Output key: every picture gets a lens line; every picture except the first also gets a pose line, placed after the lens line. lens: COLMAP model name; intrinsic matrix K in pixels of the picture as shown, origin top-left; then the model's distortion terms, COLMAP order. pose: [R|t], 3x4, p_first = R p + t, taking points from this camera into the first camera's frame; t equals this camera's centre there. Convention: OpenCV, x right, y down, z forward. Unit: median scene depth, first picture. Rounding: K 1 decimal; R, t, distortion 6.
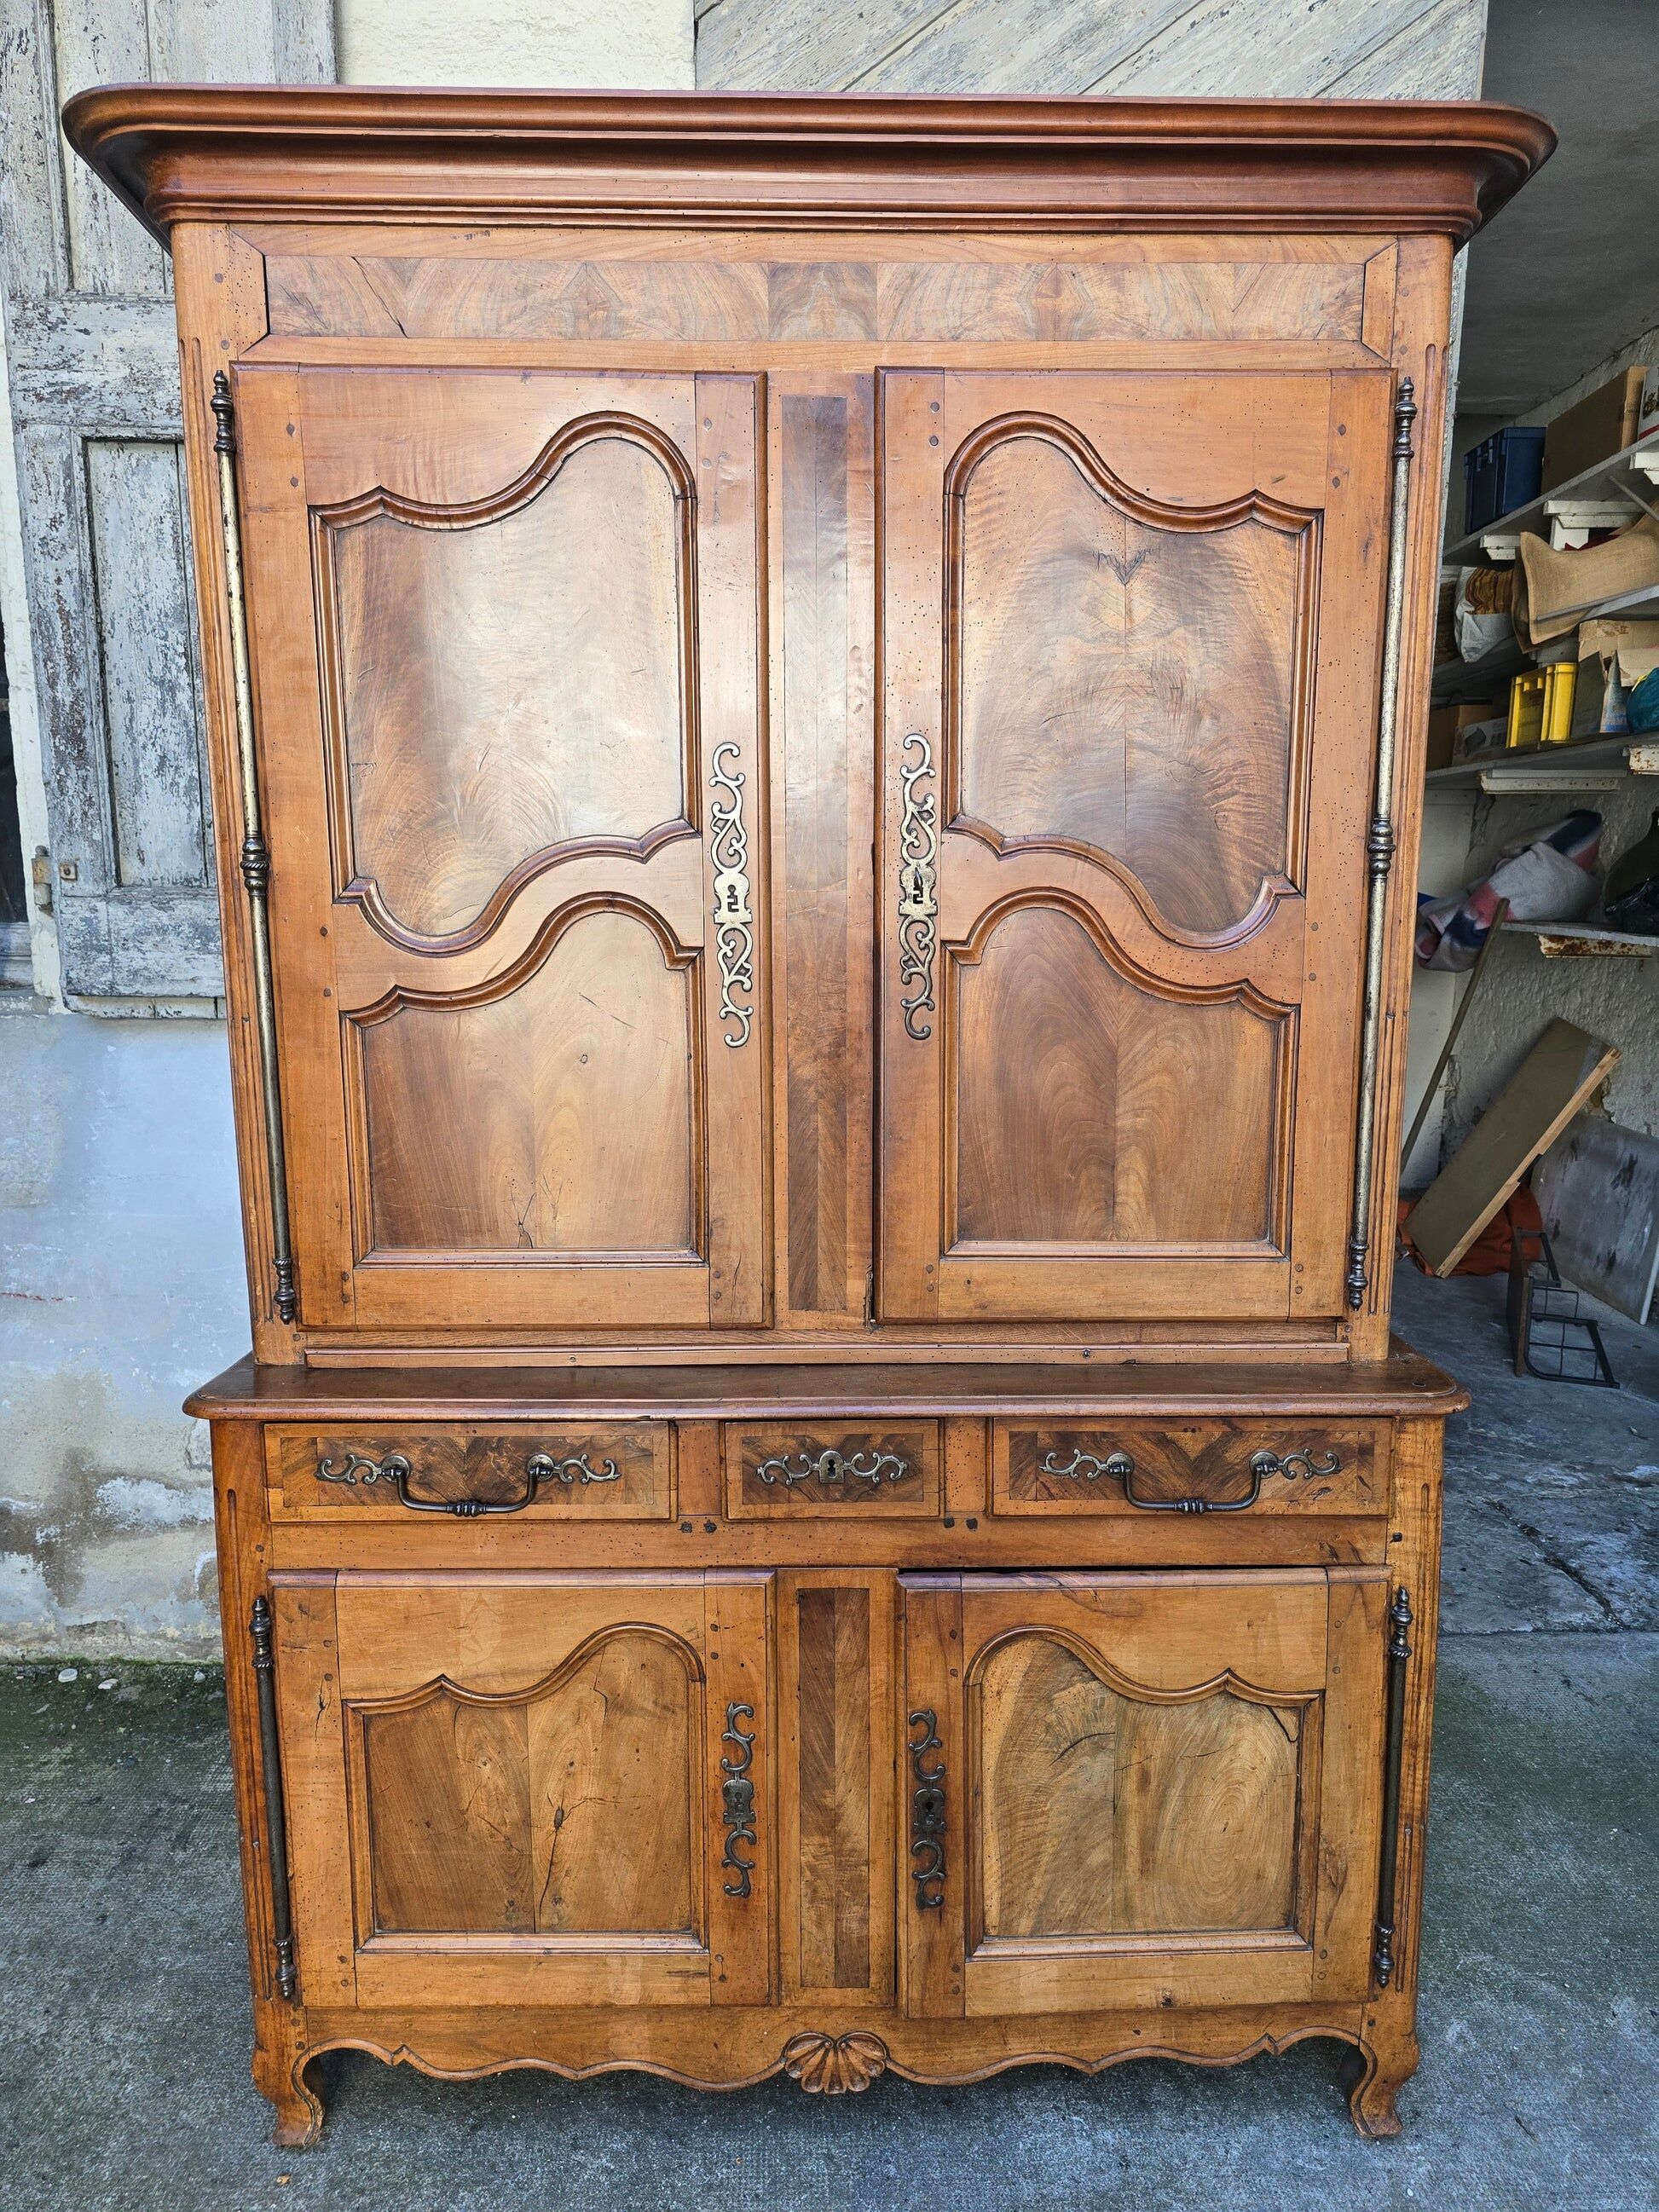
lens RADIAL K [[1504.4, 0, 858.5], [0, 1504.4, 1123.0], [0, 0, 1]] dist [0.044045, -0.039572]
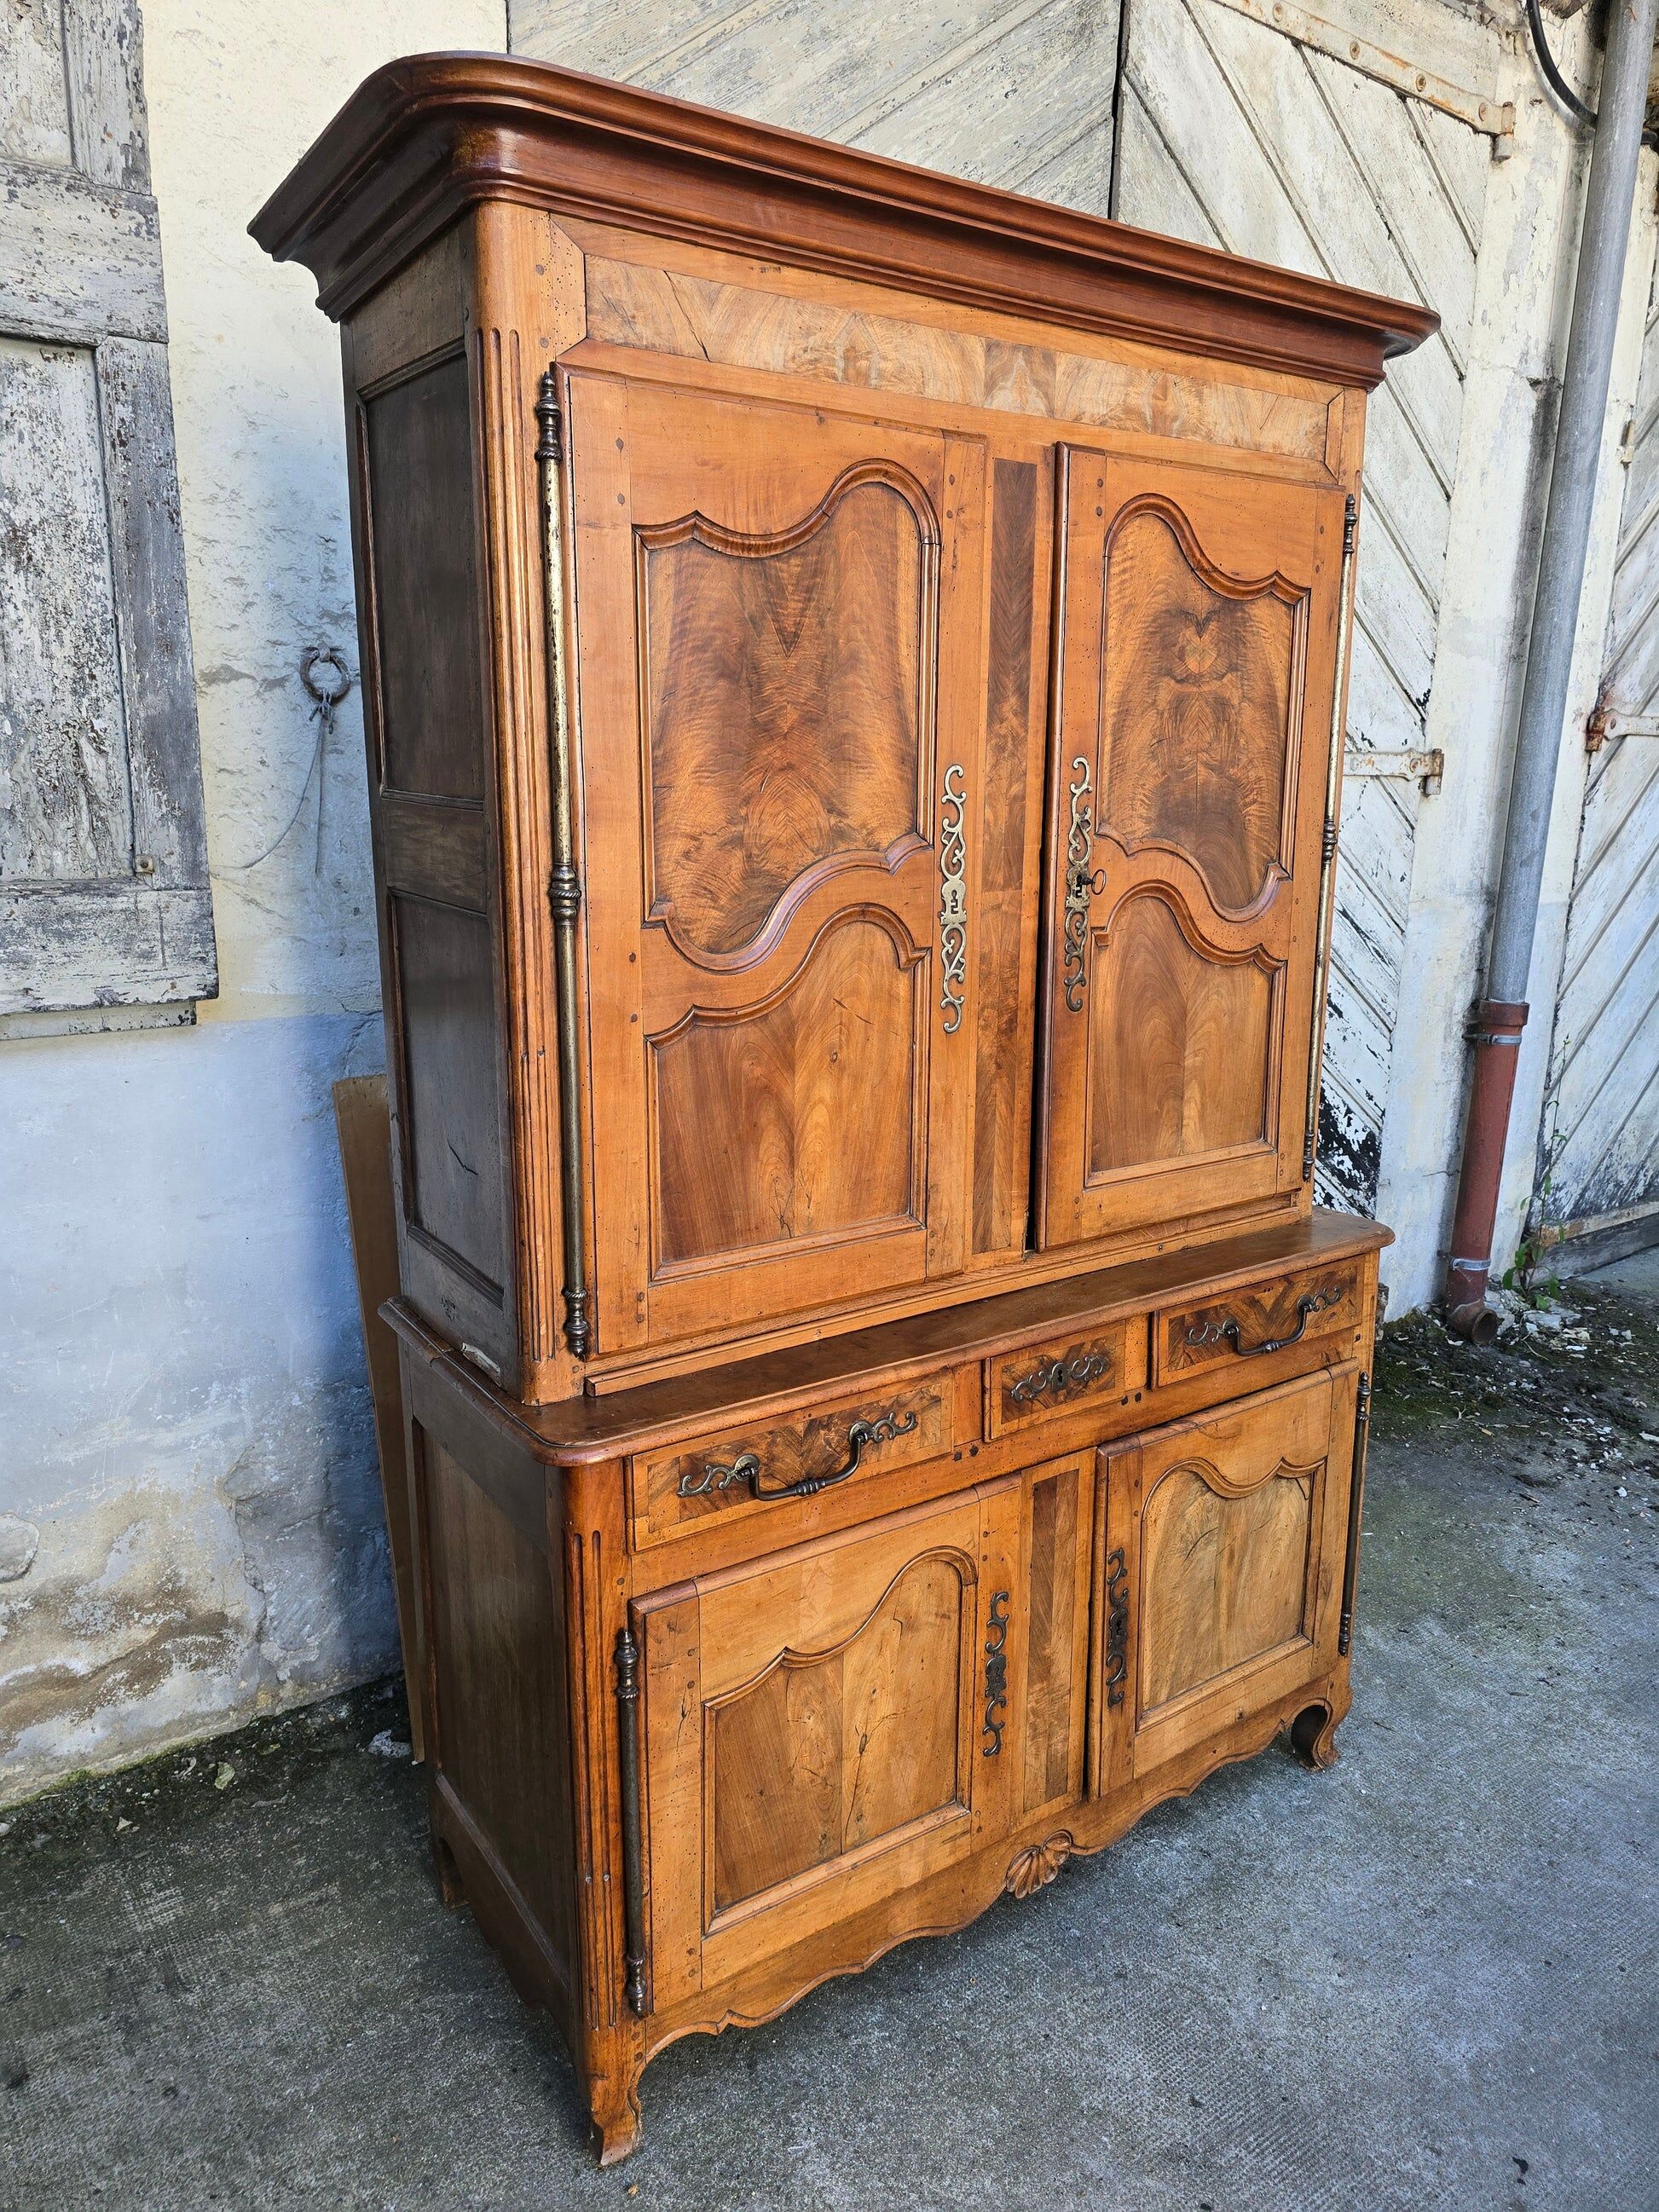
lens RADIAL K [[1500.2, 0, 846.2], [0, 1500.2, 1097.6], [0, 0, 1]] dist [0.052083, -0.047336]
pose [[0.833731, -0.118701, 0.539261, -0.751267], [0.088997, 0.992739, 0.080924, -0.098872], [-0.544951, -0.019477, 0.838241, 0.095883]]
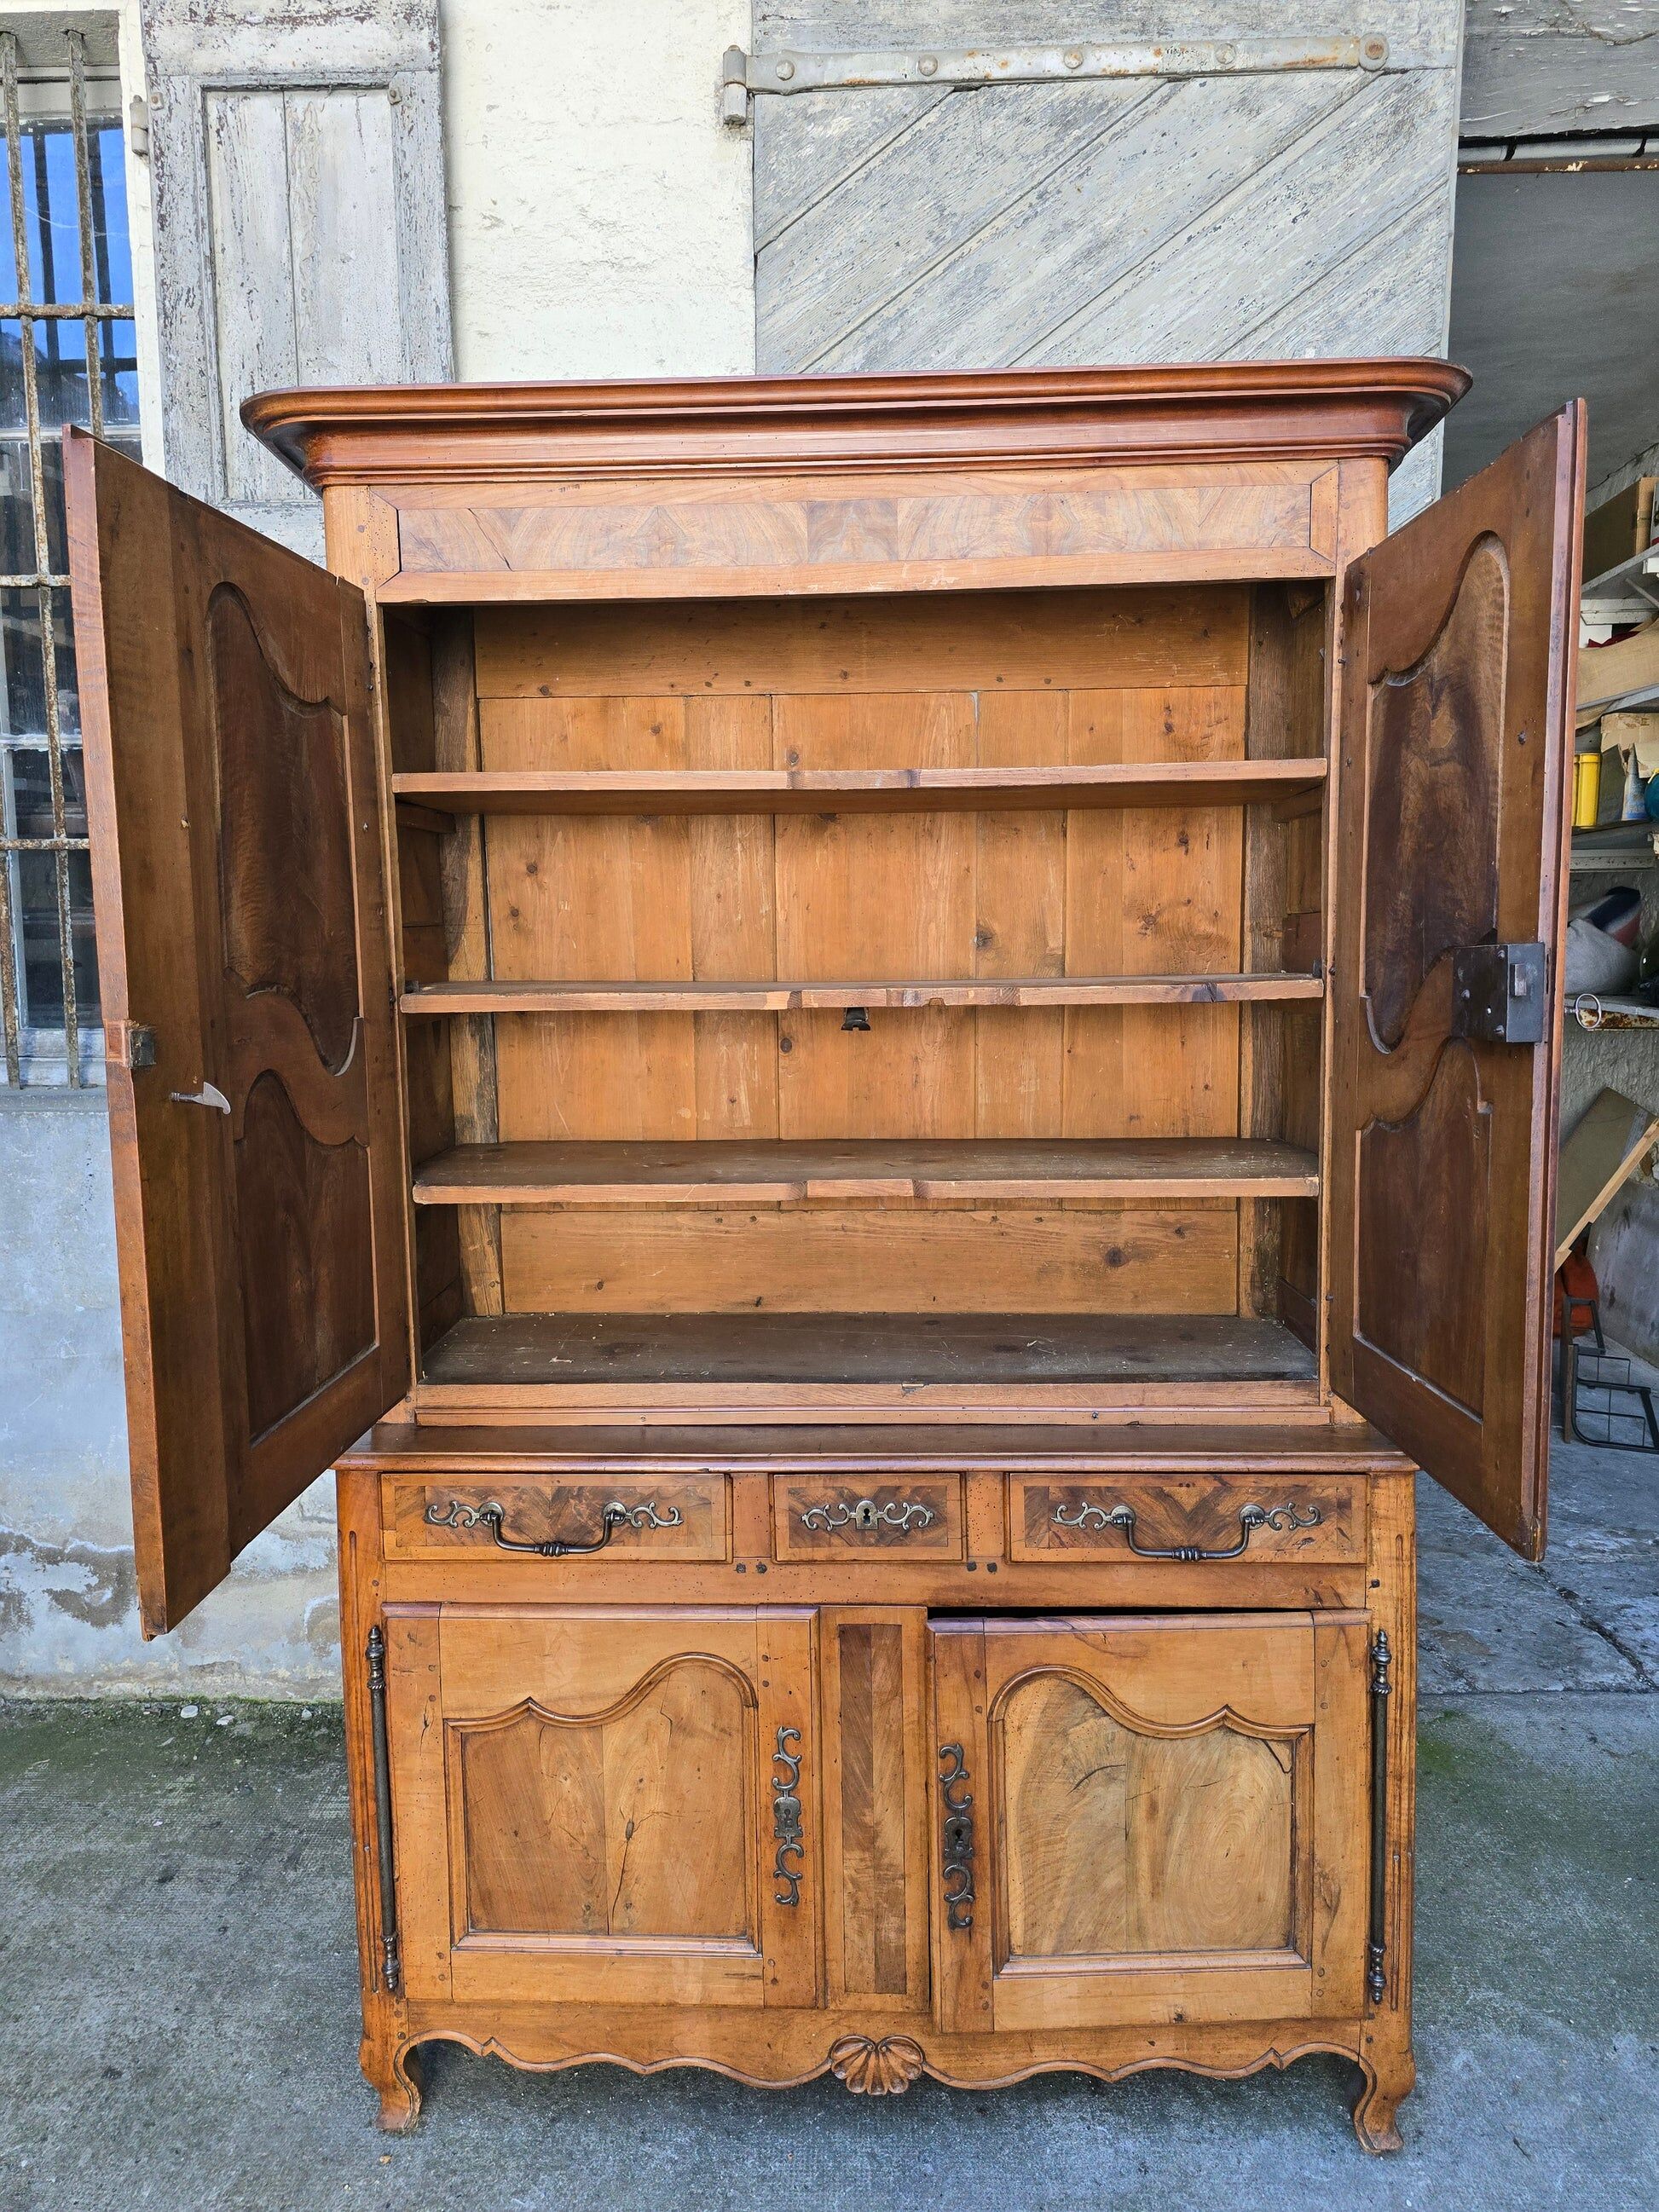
lens RADIAL K [[1504.4, 0, 852.8], [0, 1504.4, 1088.8], [0, 0, 1]] dist [0.044045, -0.039572]
pose [[0.998432, -0.008283, -0.055356, 0.036056], [0.004770, 0.997984, -0.063292, -0.021036], [0.055768, 0.062929, 0.996459, -0.154348]]
